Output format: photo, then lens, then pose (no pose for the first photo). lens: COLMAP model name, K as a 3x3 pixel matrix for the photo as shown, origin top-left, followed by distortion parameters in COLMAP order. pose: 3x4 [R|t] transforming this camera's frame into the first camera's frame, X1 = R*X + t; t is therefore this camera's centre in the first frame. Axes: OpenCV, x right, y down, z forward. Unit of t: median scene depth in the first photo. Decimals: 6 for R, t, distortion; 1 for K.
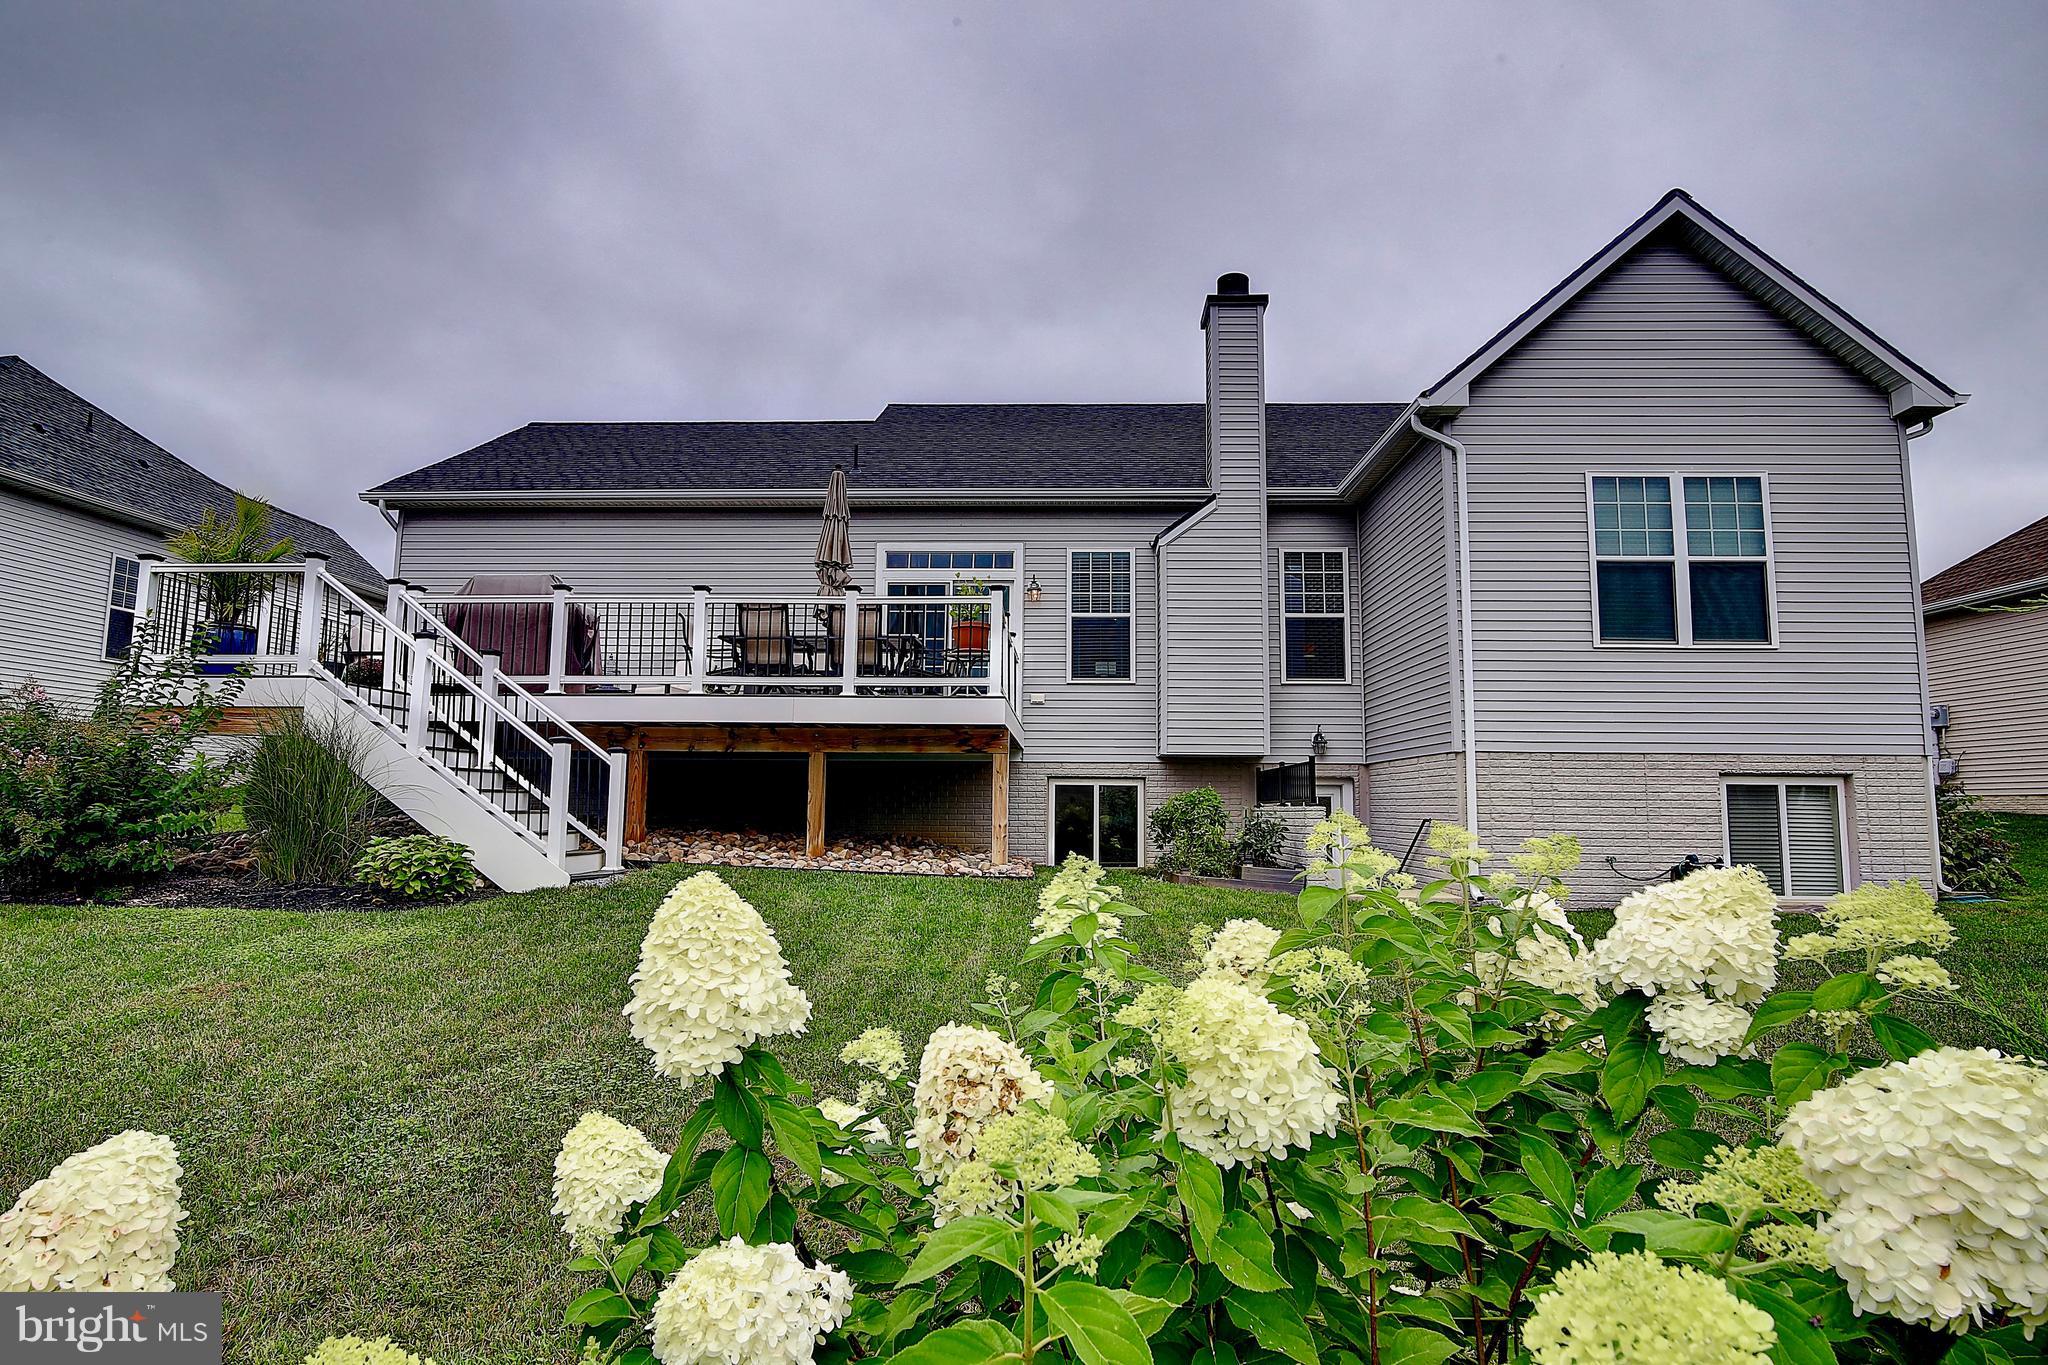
lens RADIAL K [[1130.2, 0, 1026.1], [0, 1130.2, 669.2], [0, 0, 1]] dist [-0.004990, -0.002273]
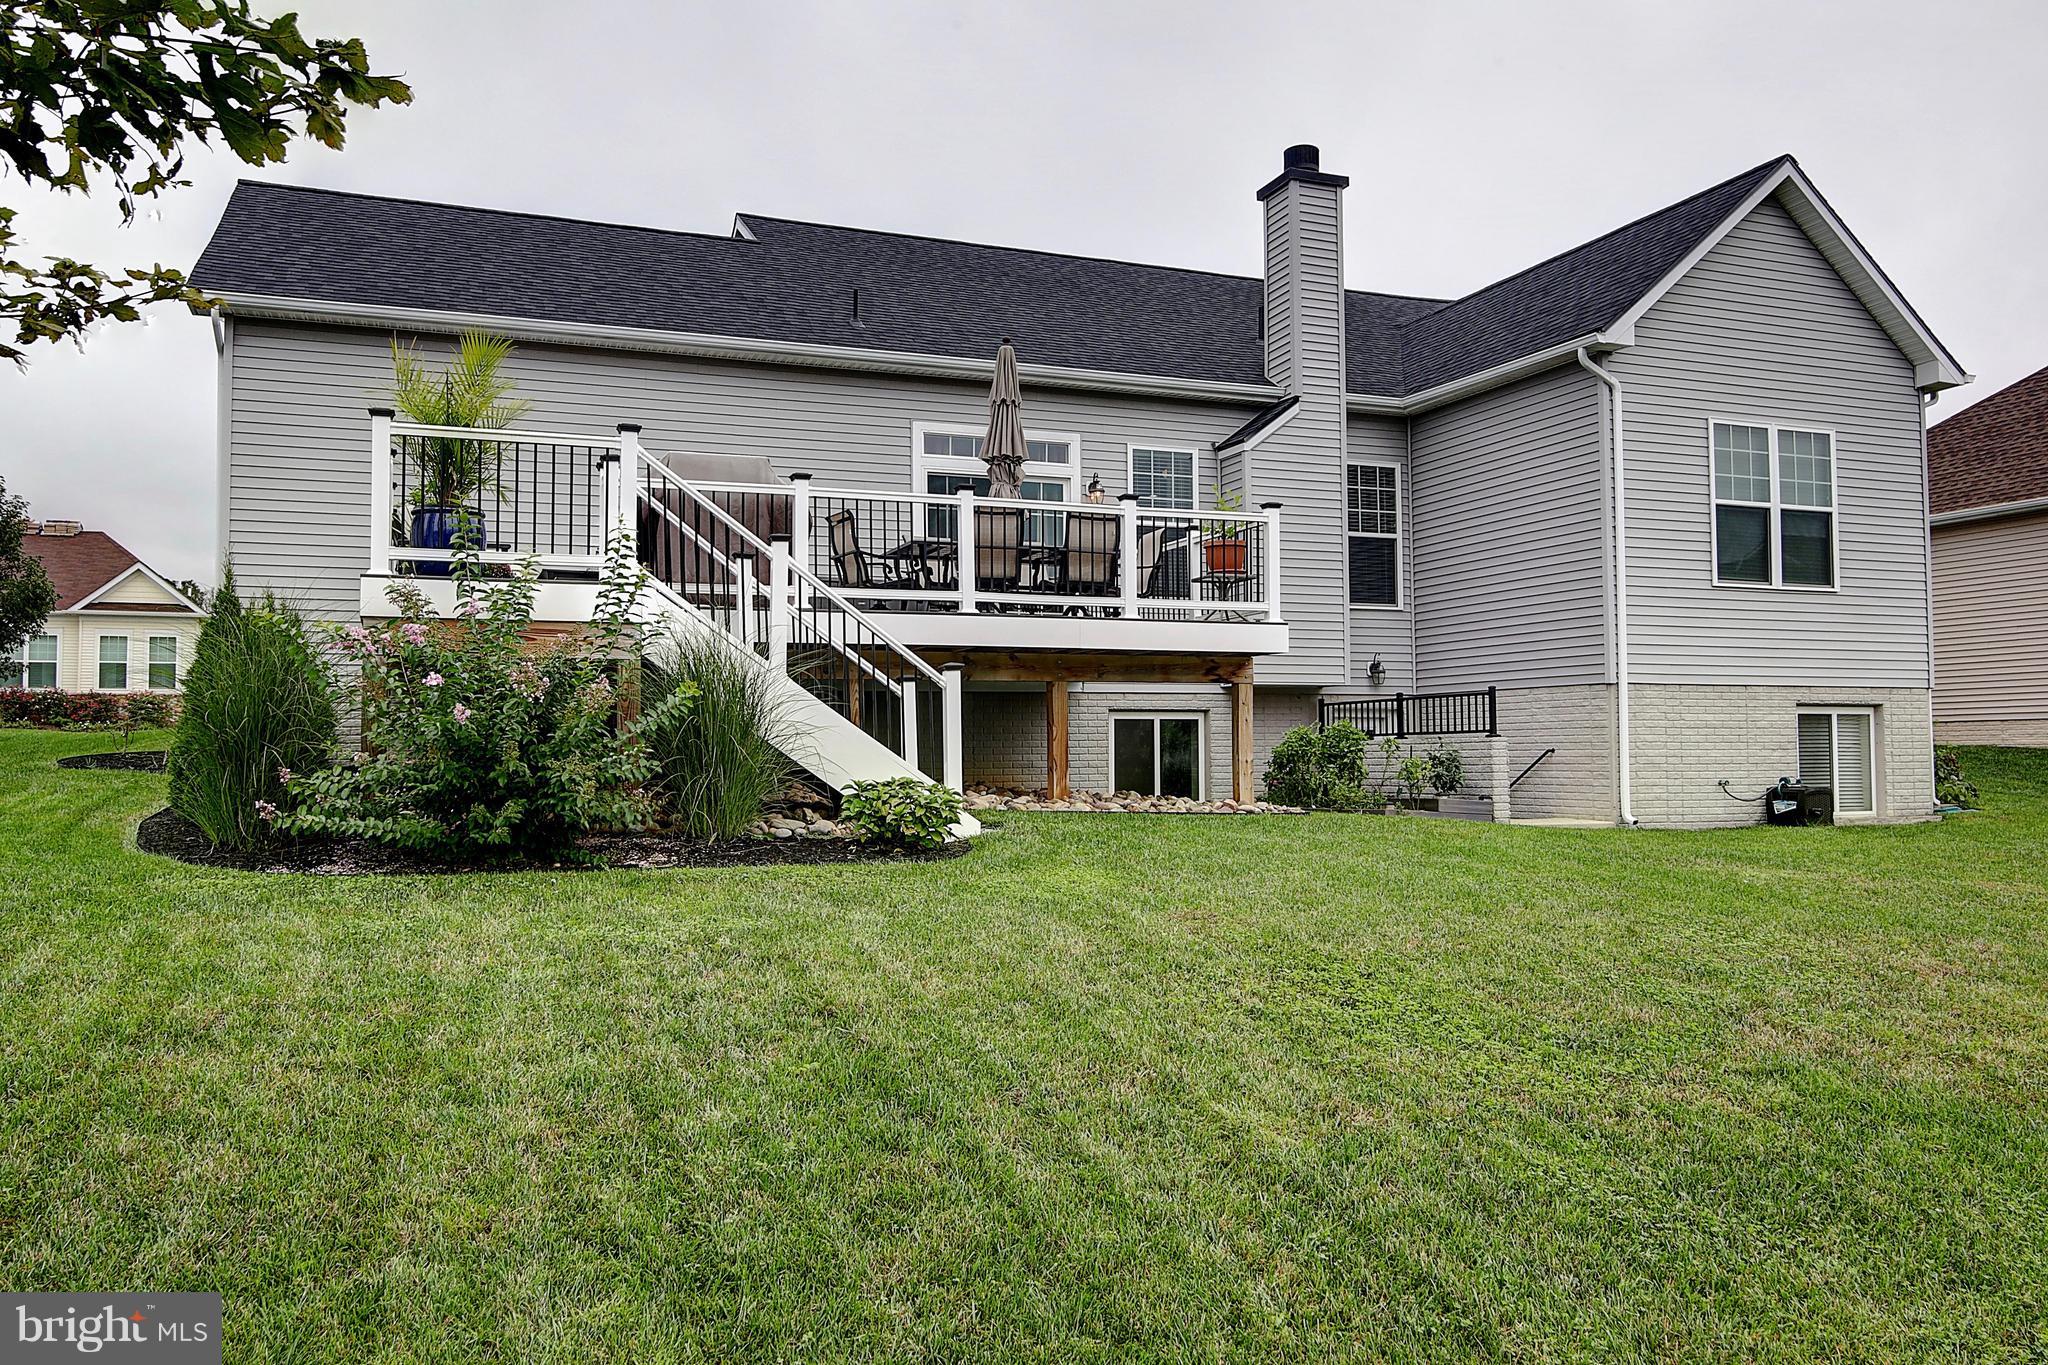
lens RADIAL K [[1612.4, 0, 1023.6], [0, 1612.4, 692.1], [0, 0, 1]] dist [-0.015149, 0.001518]
pose [[0.913614, 0.001258, 0.406581, -0.691314], [-0.033991, 0.996731, 0.073295, -0.008304], [-0.405159, -0.080784, 0.910670, -0.123127]]
